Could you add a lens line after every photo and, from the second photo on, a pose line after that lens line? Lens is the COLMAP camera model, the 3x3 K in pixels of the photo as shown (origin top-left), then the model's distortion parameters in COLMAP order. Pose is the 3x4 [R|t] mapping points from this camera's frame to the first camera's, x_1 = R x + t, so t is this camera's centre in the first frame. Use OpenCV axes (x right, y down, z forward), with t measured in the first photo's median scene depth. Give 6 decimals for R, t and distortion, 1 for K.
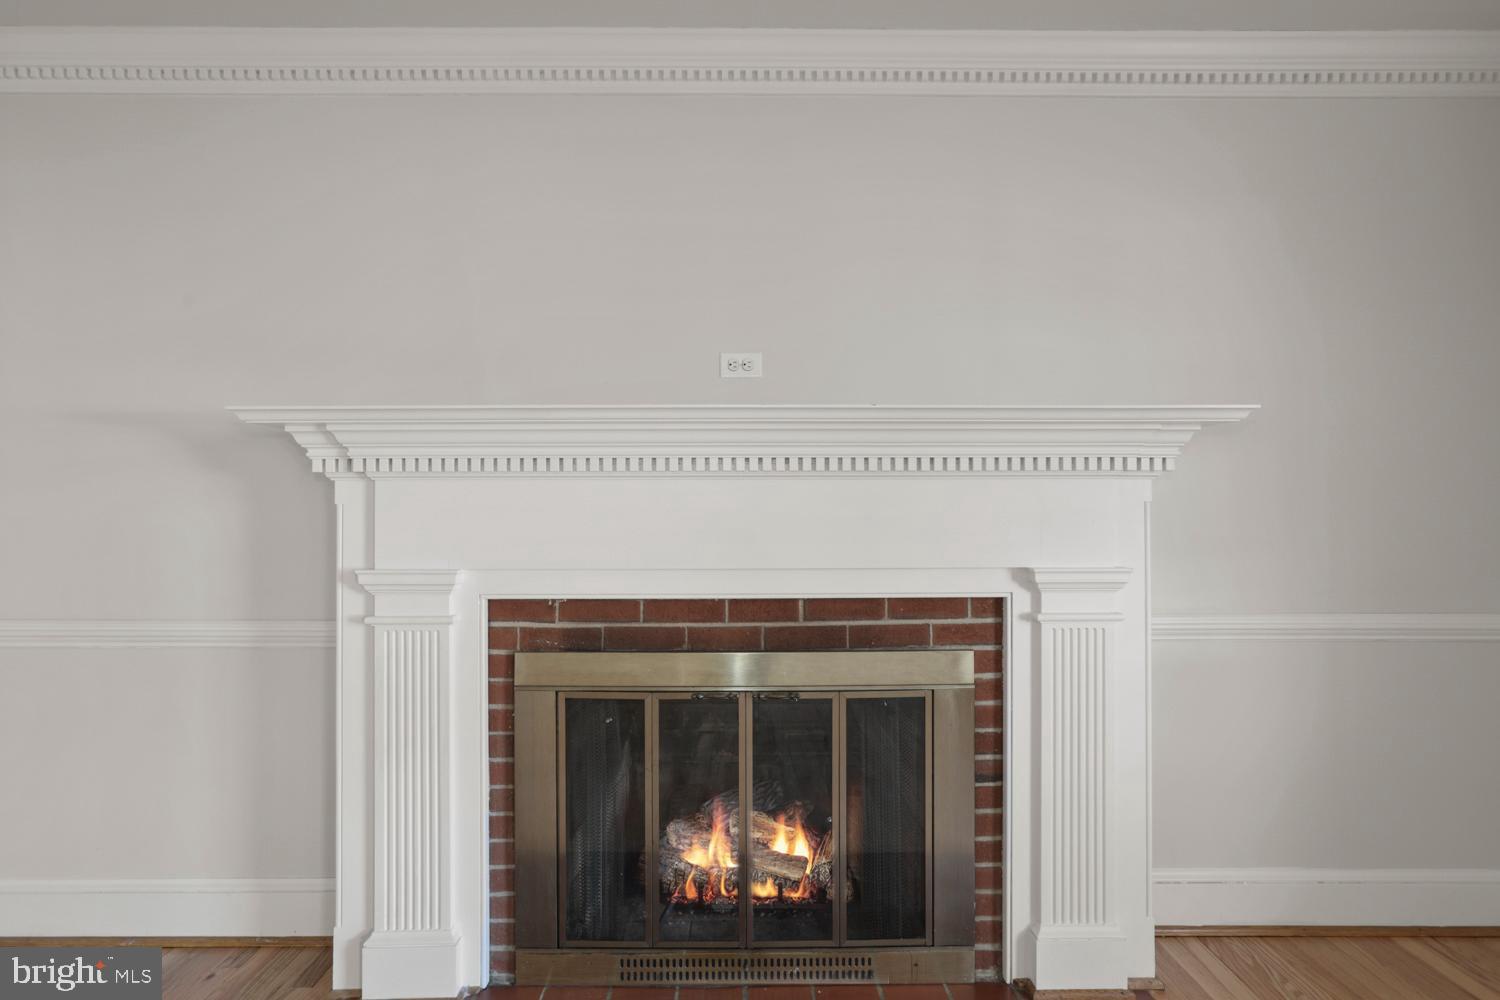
lens RADIAL K [[674.7, 0, 742.5], [0, 674.7, 514.9], [0, 0, 1]] dist [0.002611, 0.002439]
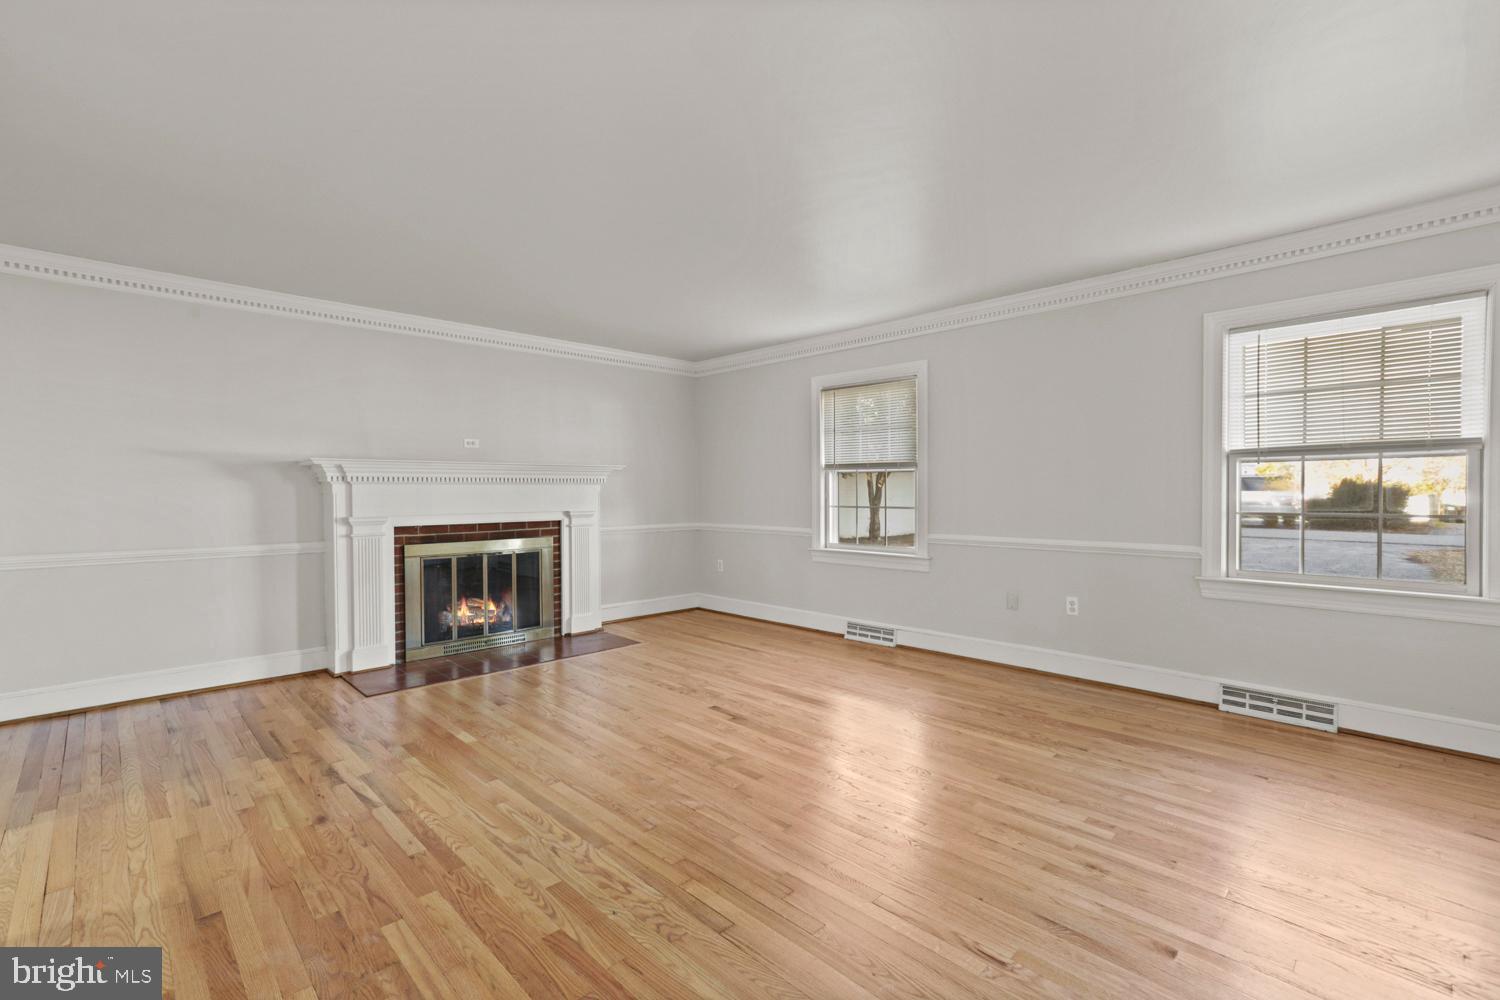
lens RADIAL K [[674.7, 0, 742.0], [0, 674.7, 497.0], [0, 0, 1]] dist [0.002611, 0.002439]
pose [[0.725873, -0.010781, 0.687744, -1.246000], [0.005450, 0.999936, 0.009923, -0.018899], [-0.687807, -0.003454, 0.725885, -2.013429]]
